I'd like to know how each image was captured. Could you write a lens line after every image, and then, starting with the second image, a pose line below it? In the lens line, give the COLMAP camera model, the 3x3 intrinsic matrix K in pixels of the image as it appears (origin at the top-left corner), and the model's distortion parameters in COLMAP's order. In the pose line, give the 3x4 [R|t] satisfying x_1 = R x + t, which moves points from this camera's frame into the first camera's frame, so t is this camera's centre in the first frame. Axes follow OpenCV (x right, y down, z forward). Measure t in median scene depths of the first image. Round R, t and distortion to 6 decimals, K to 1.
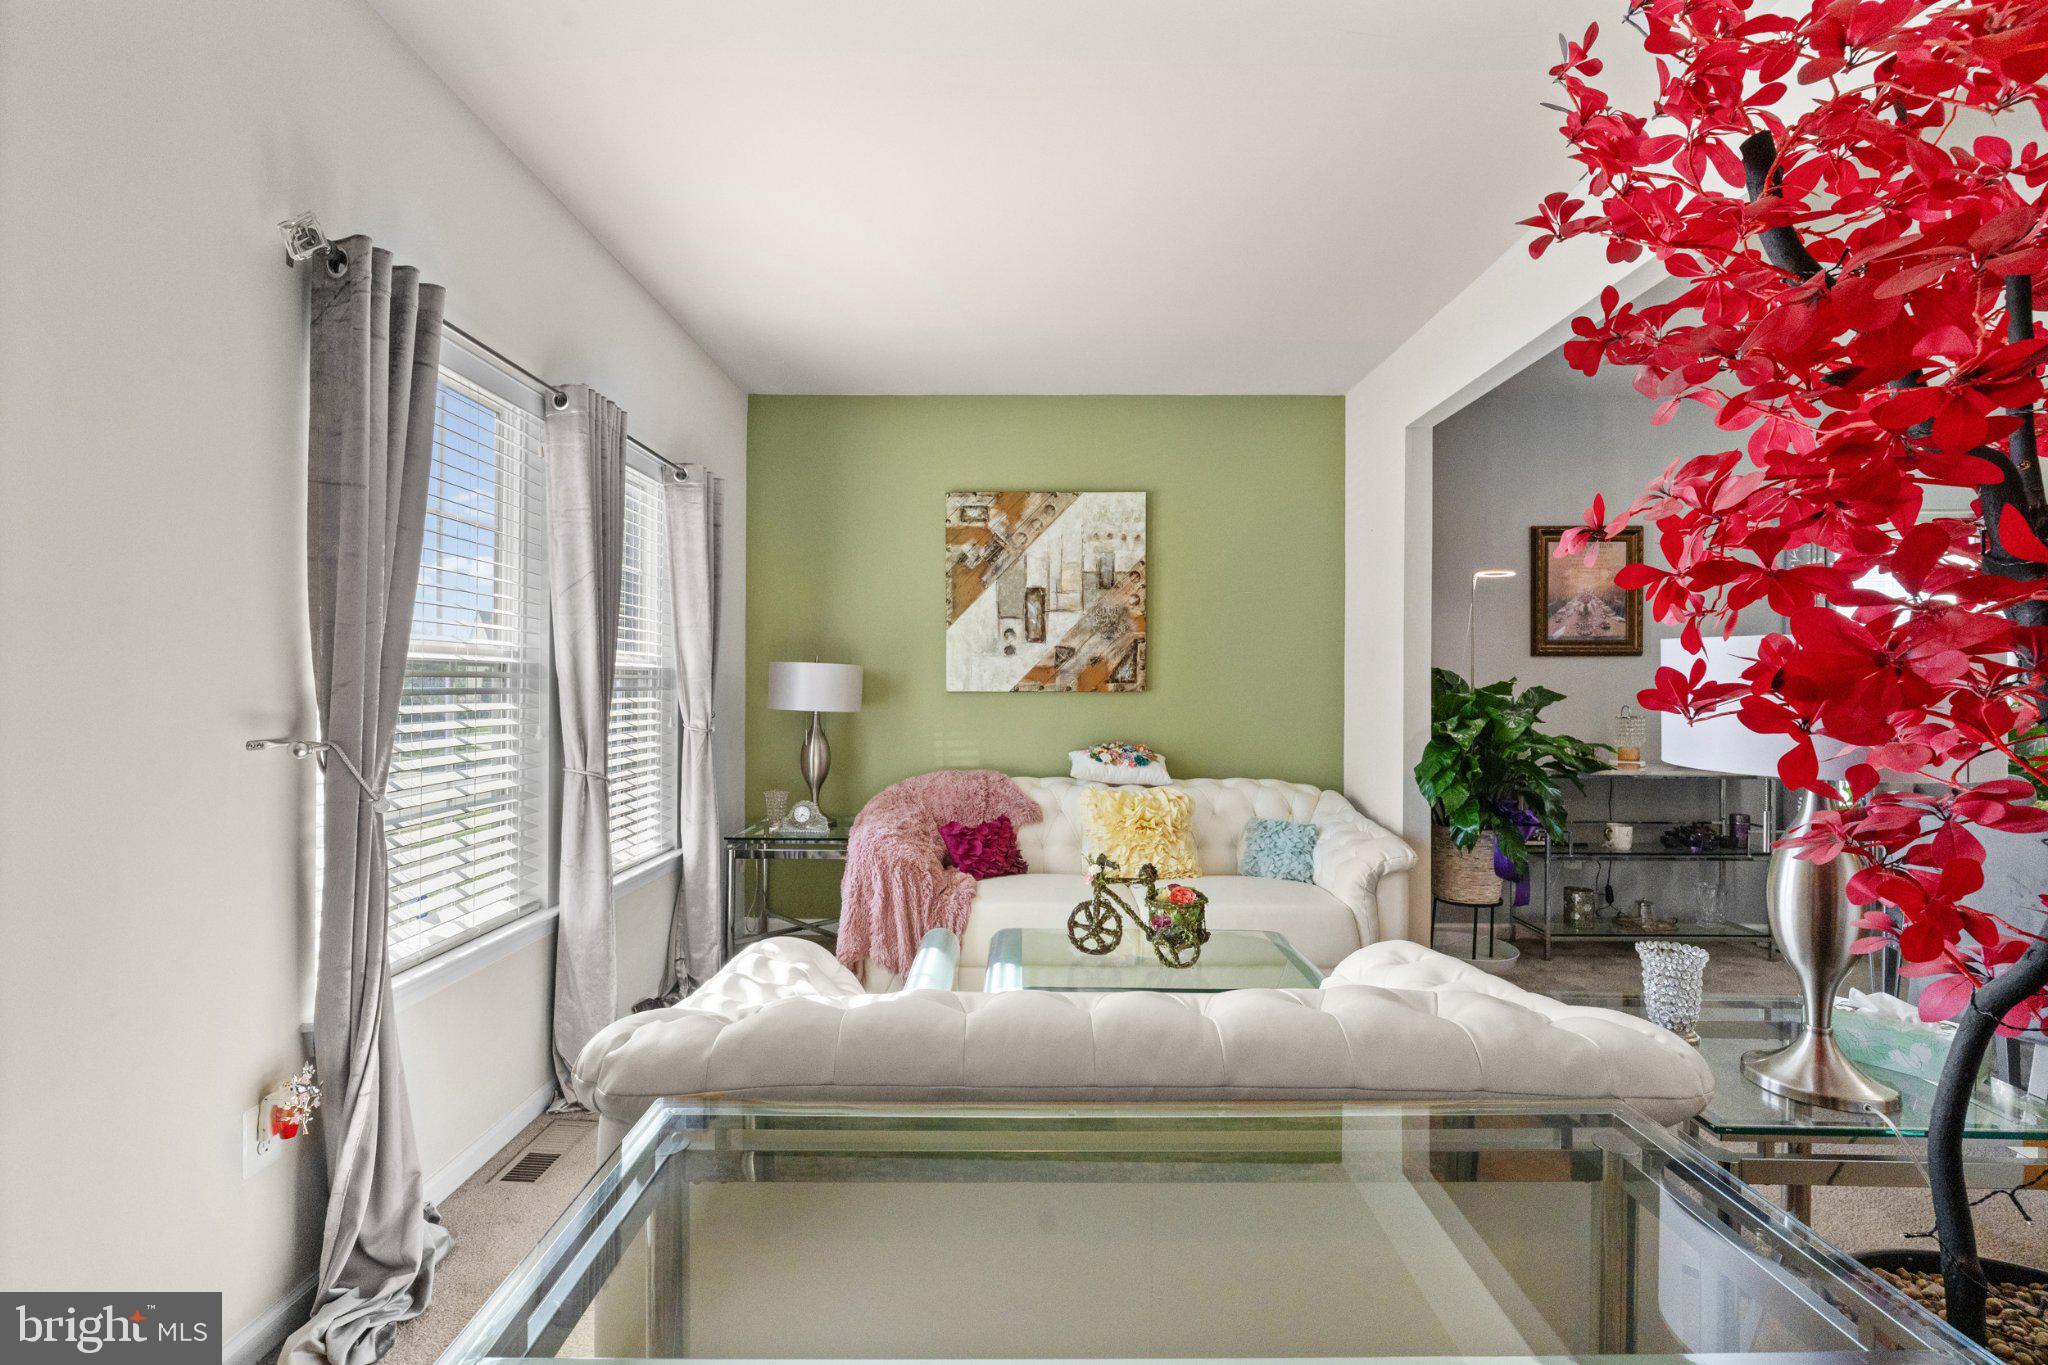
lens RADIAL K [[938.3, 0, 981.6], [0, 938.3, 684.8], [0, 0, 1]] dist [-0.001525, 0.000078]
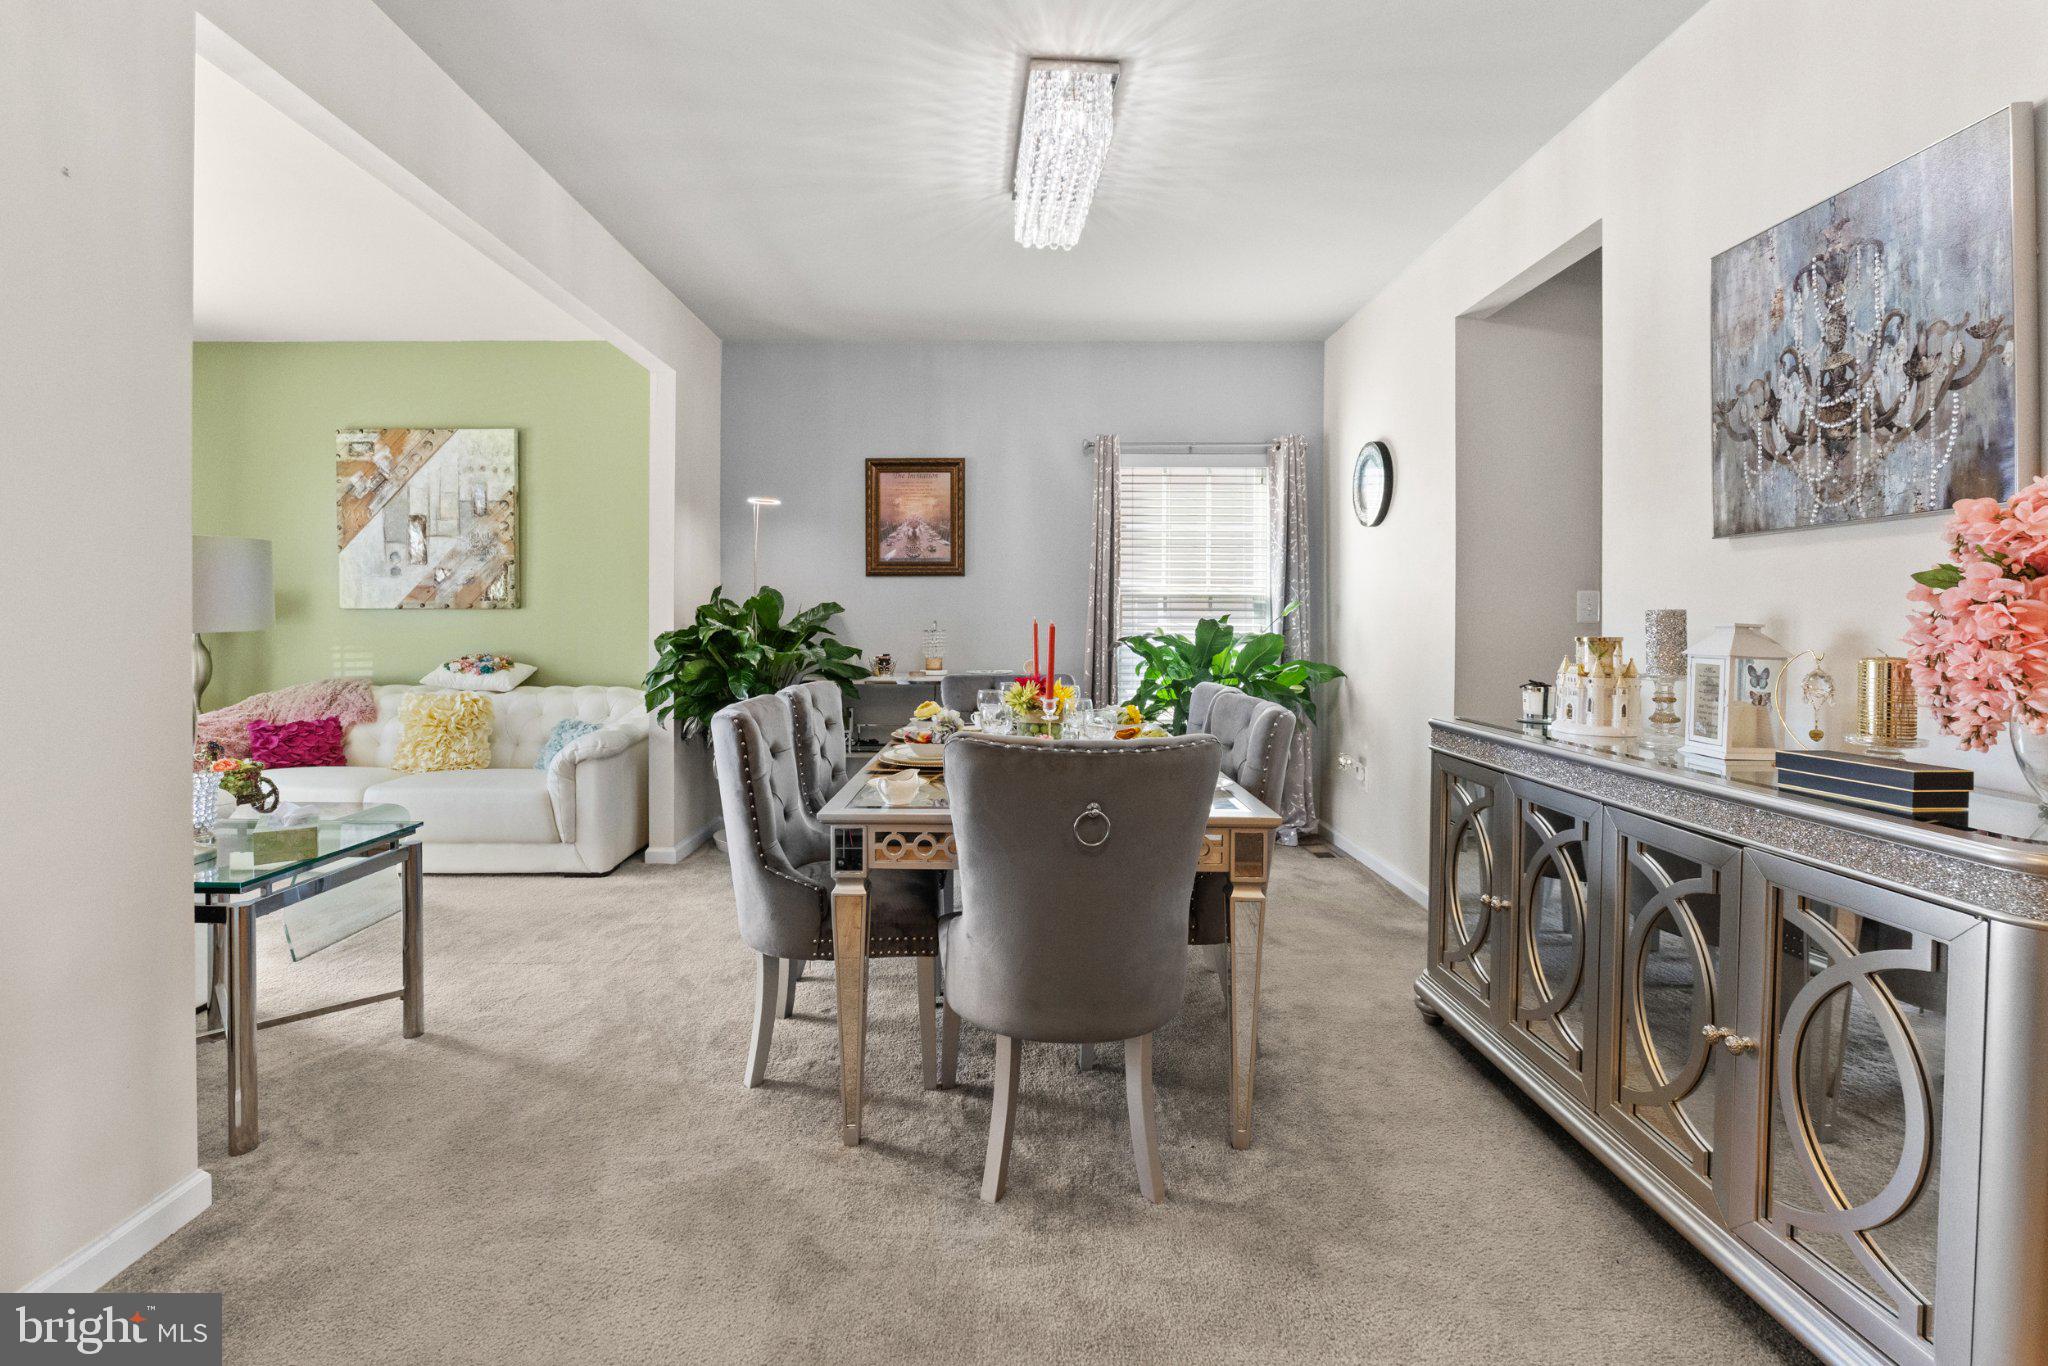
lens RADIAL K [[938.3, 0, 980.5], [0, 938.3, 634.4], [0, 0, 1]] dist [-0.001525, 0.000078]
pose [[0.999975, -0.002481, 0.006571, 0.718567], [0.002379, 0.999878, 0.015456, 0.022008], [-0.006608, -0.015440, 0.999859, -0.117610]]
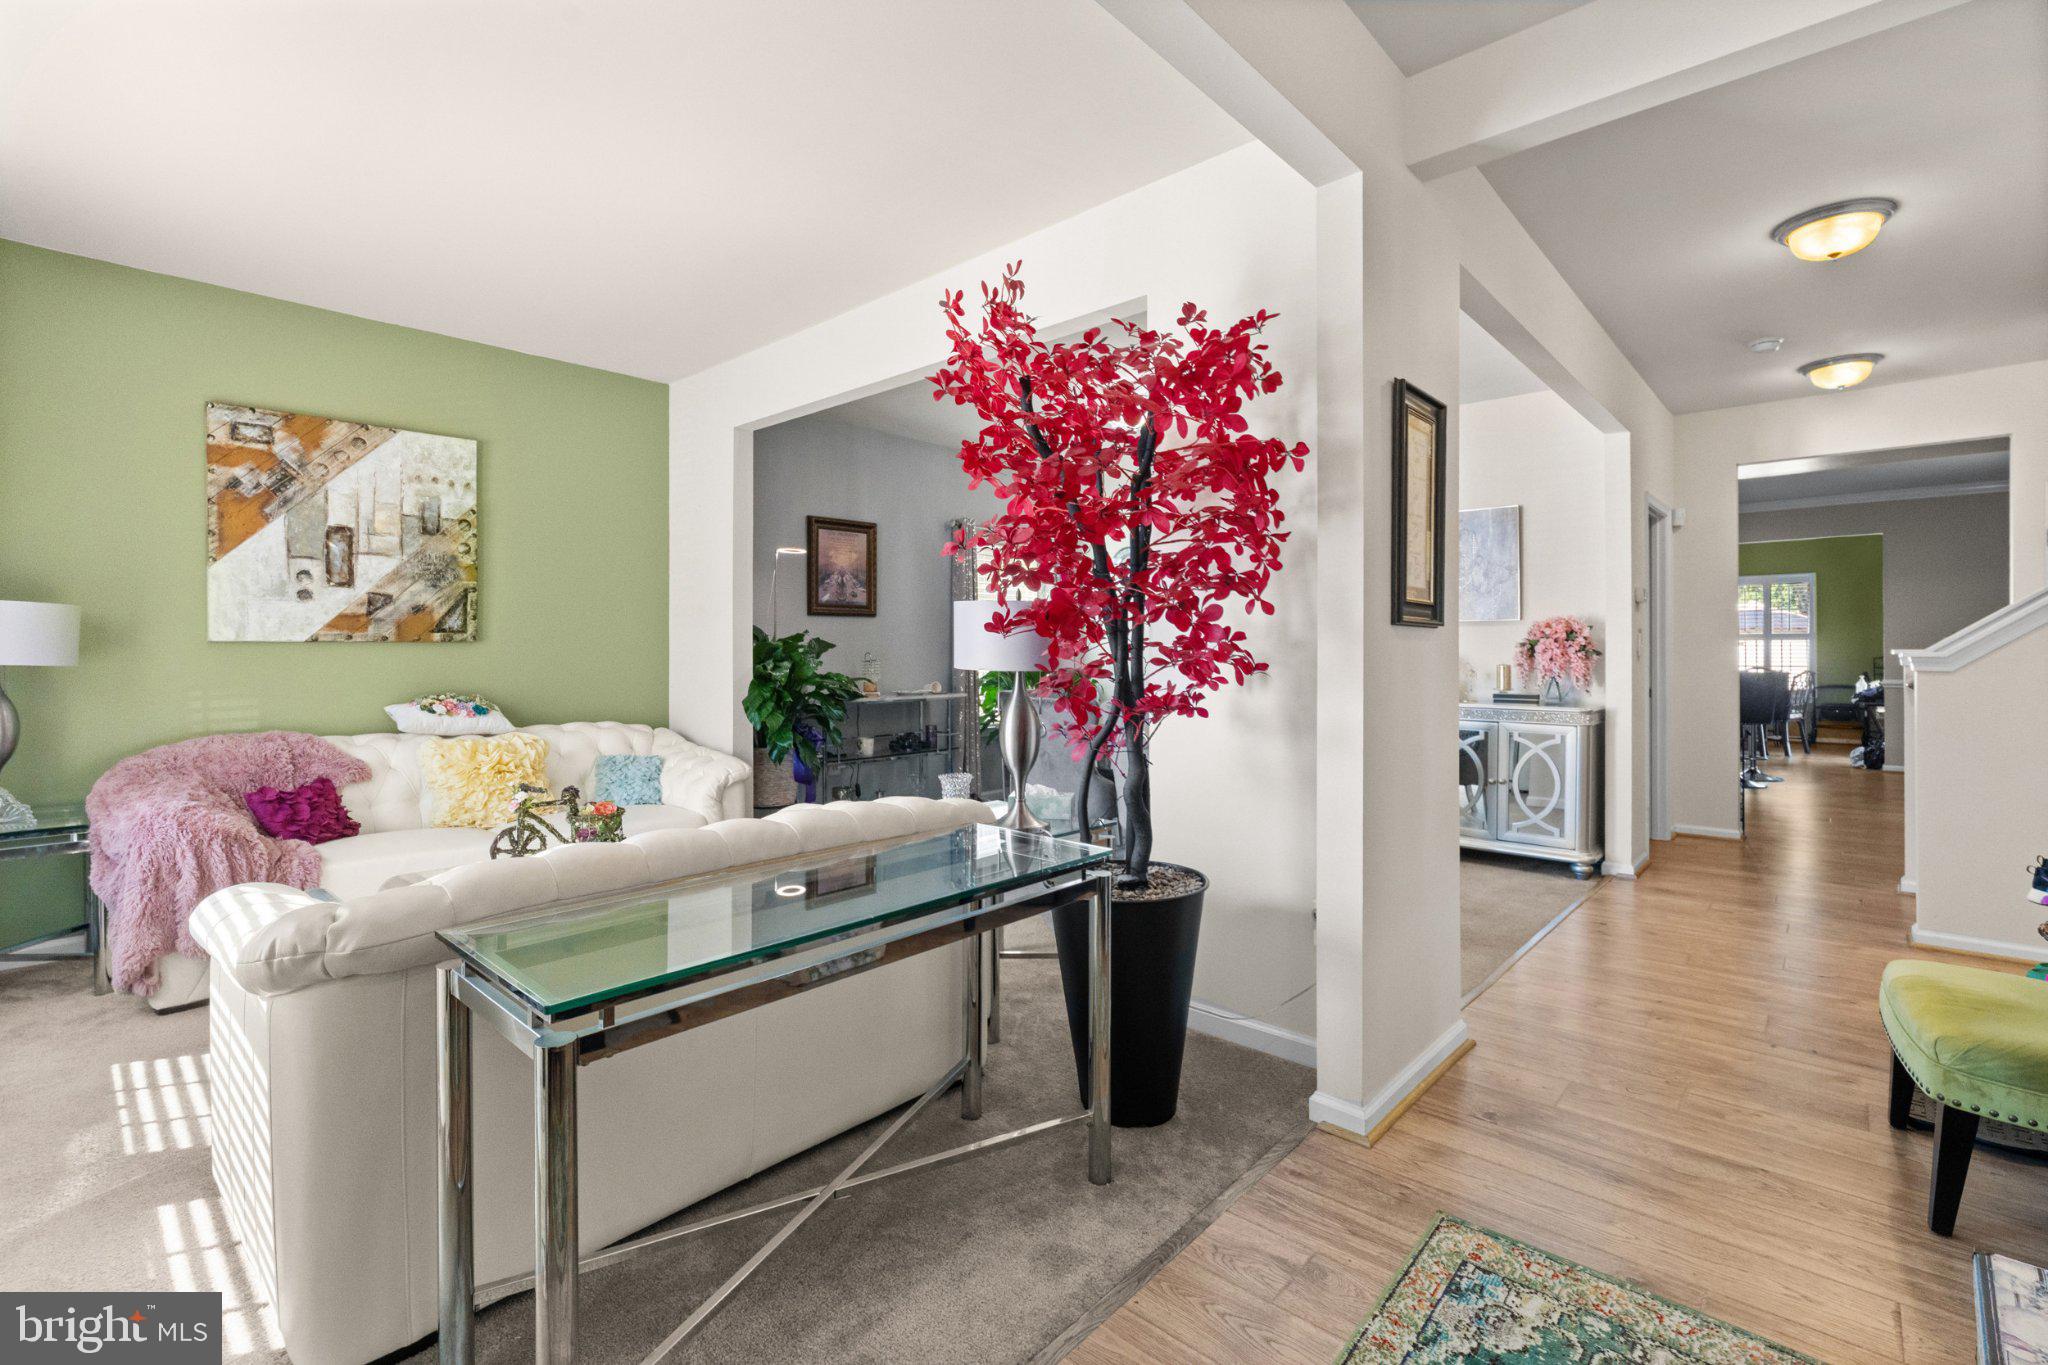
lens RADIAL K [[938.3, 0, 1054.0], [0, 938.3, 650.9], [0, 0, 1]] dist [-0.001525, 0.000078]
pose [[0.654030, -0.005225, 0.756451, -0.176968], [0.001998, 0.999985, 0.005179, 0.013016], [-0.756466, -0.001876, 0.654030, -0.111361]]
